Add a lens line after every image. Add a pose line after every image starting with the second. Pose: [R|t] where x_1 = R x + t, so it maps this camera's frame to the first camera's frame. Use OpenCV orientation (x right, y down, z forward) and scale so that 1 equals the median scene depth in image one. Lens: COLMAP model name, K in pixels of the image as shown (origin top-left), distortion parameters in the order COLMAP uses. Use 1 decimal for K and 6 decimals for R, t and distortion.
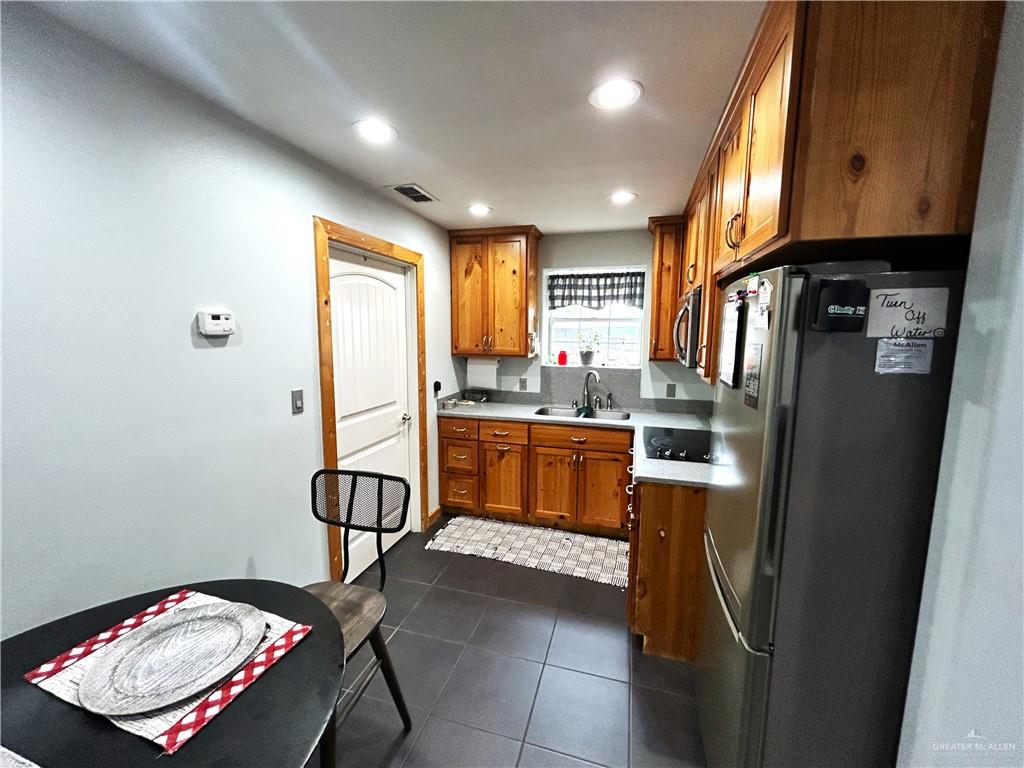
lens RADIAL K [[415.3, 0, 513.9], [0, 415.3, 381.1], [0, 0, 1]] dist [-0.001014, 0.000478]
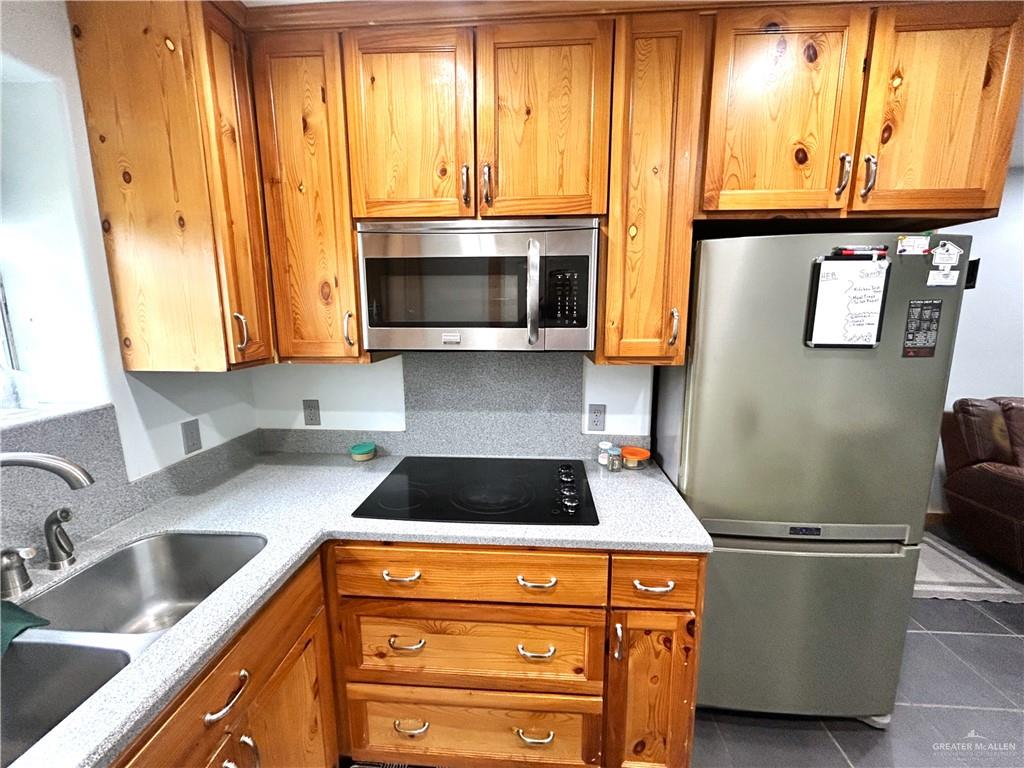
lens RADIAL K [[415.3, 0, 513.9], [0, 415.3, 381.1], [0, 0, 1]] dist [-0.001014, 0.000478]
pose [[-0.206529, -0.172501, 0.963114, -0.089514], [0.122141, 0.972091, 0.200300, -0.076862], [-0.970787, 0.159004, -0.179695, 0.747048]]
